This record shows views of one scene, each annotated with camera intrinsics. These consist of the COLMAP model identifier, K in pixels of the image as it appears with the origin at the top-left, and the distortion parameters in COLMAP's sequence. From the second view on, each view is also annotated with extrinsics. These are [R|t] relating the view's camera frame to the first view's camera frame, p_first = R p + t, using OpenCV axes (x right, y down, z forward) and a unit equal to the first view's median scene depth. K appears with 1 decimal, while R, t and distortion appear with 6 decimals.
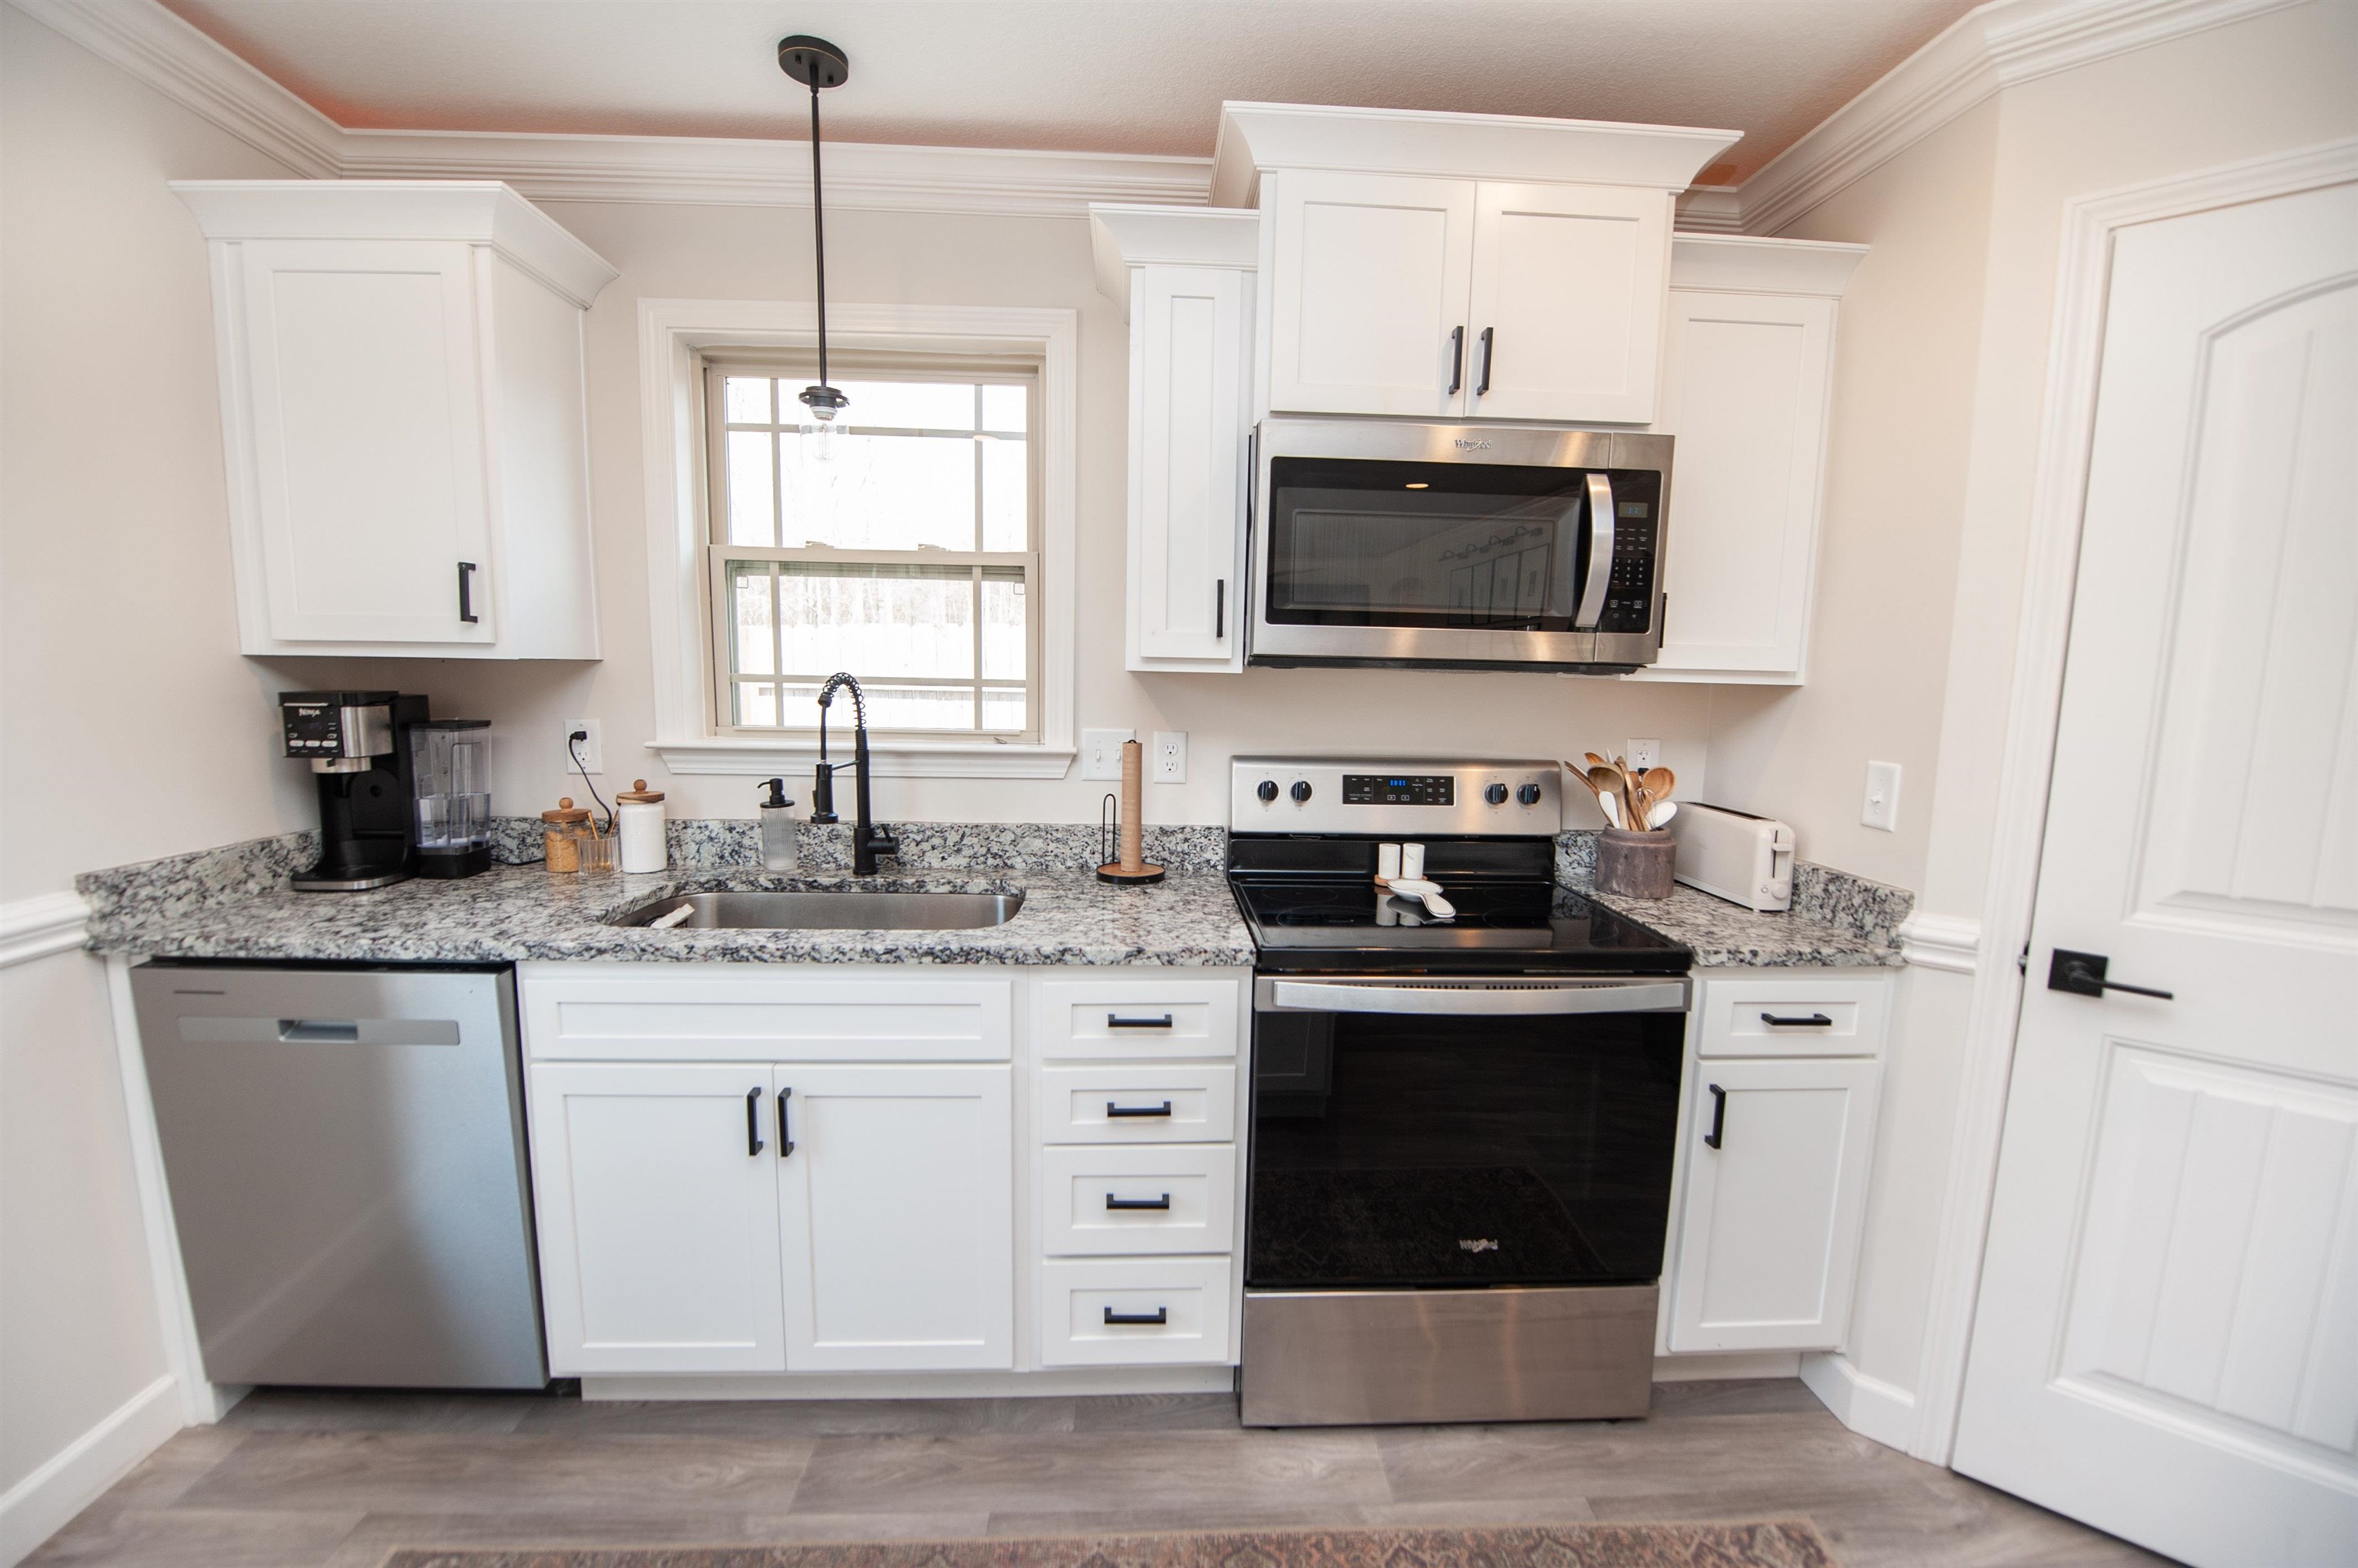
lens RADIAL K [[940.8, 0, 1179.0], [0, 940.8, 784.0], [0, 0, 1]] dist [-0.014987, -0.004662]
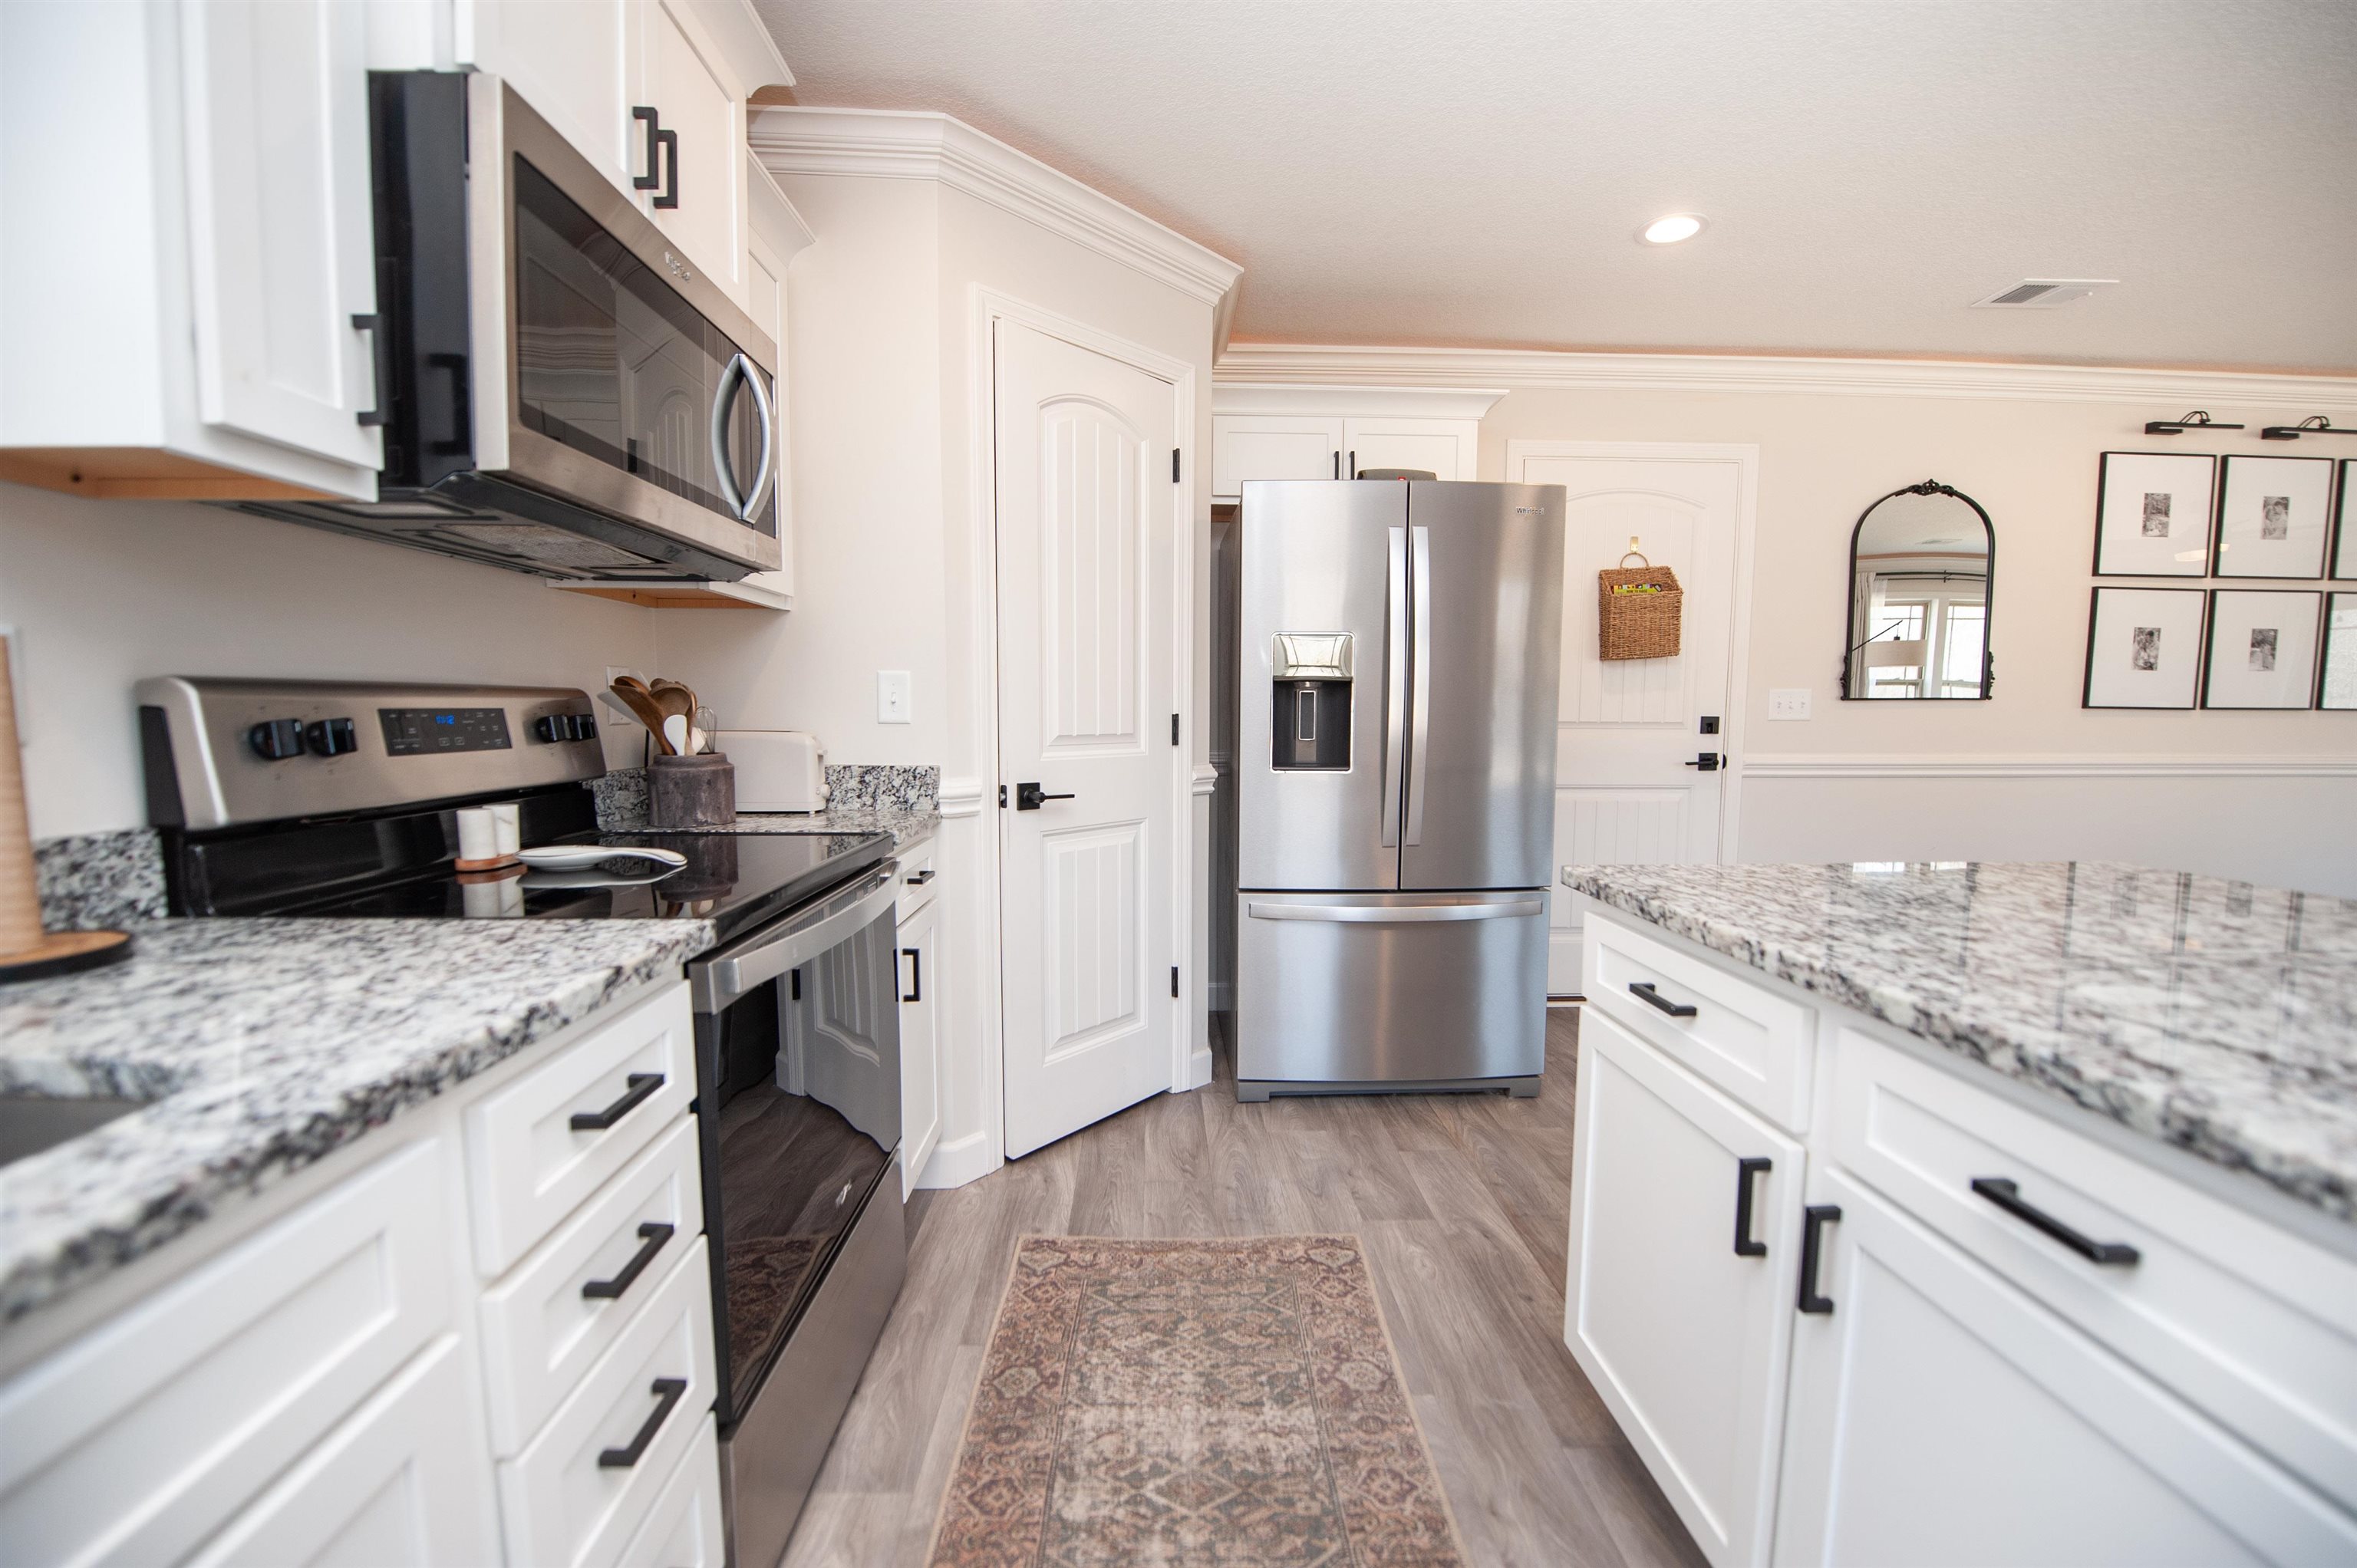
lens RADIAL K [[940.3, 0, 1178.5], [0, 940.3, 784.0], [0, 0, 1]] dist [-0.014987, -0.004662]
pose [[0.021348, -0.100212, 0.994737, -0.501460], [0.115091, 0.988595, 0.097124, 0.047655], [-0.993126, 0.112412, 0.032638, 0.569073]]
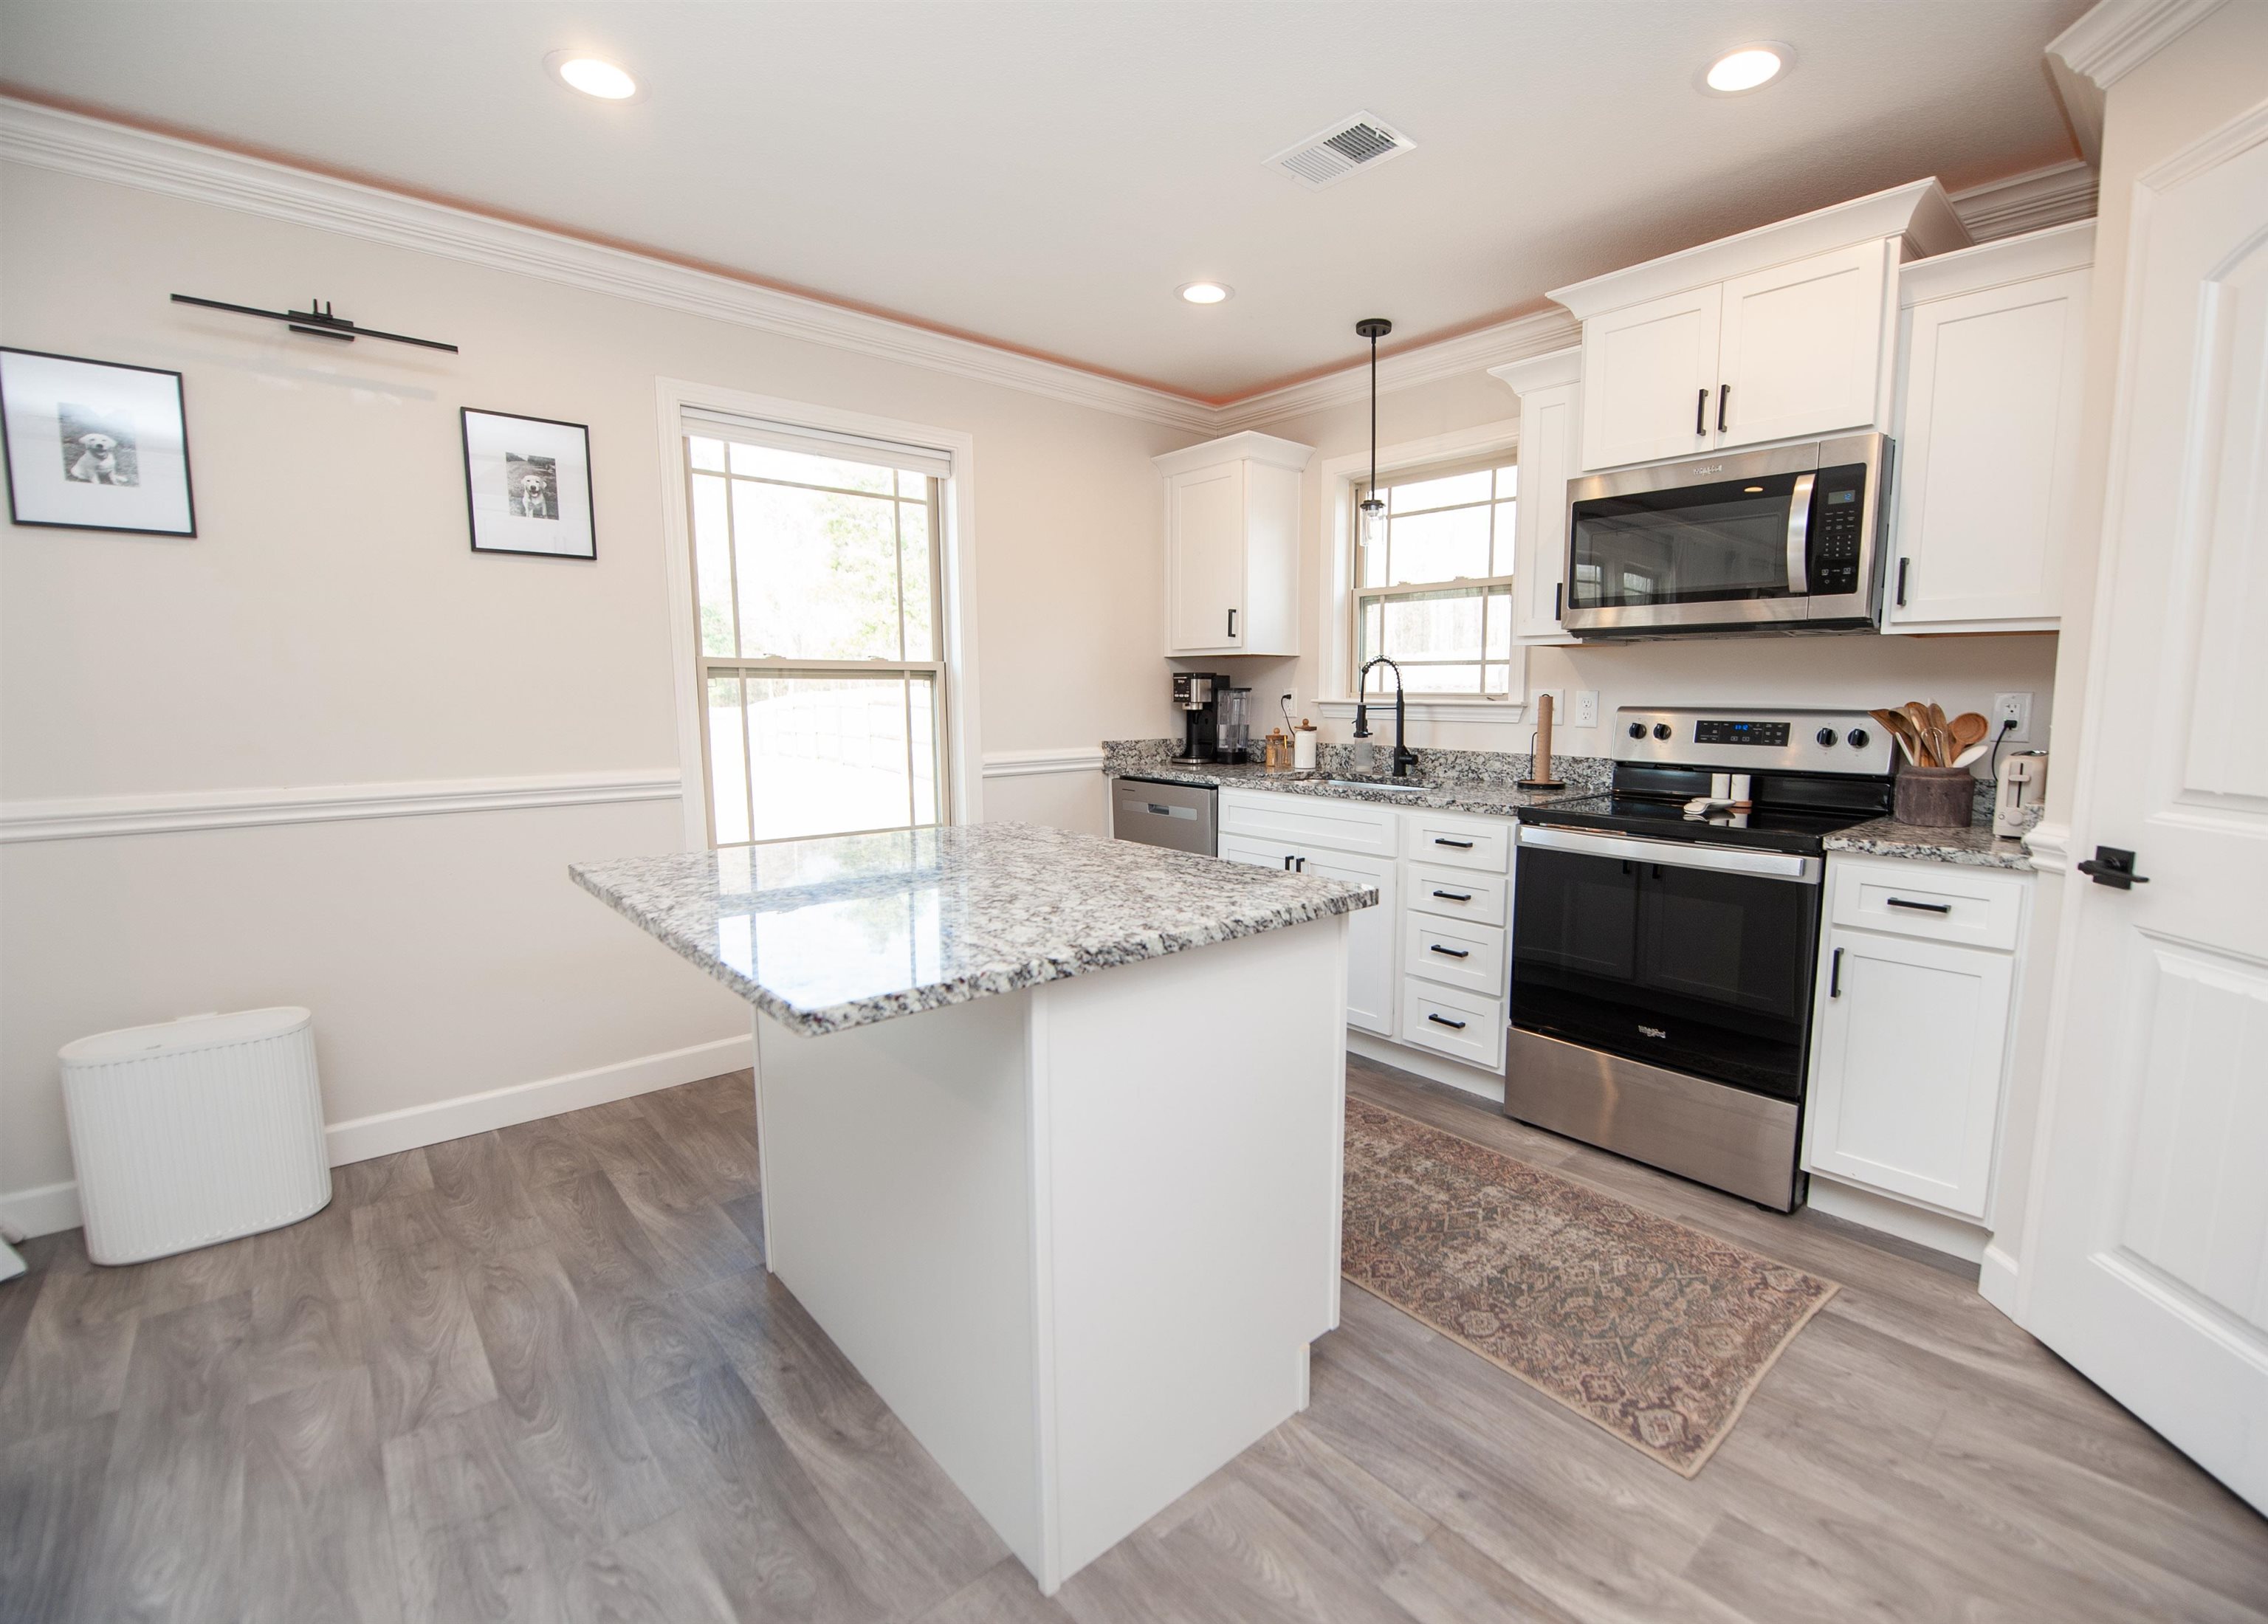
lens RADIAL K [[965.4, 0, 1230.5], [0, 965.4, 809.4], [0, 0, 1]] dist [-0.037353, -0.000076]
pose [[0.655760, 0.075052, -0.751230, 0.915174], [-0.083088, 0.996177, 0.026995, 0.158669], [0.750384, 0.044716, 0.659488, -0.435171]]
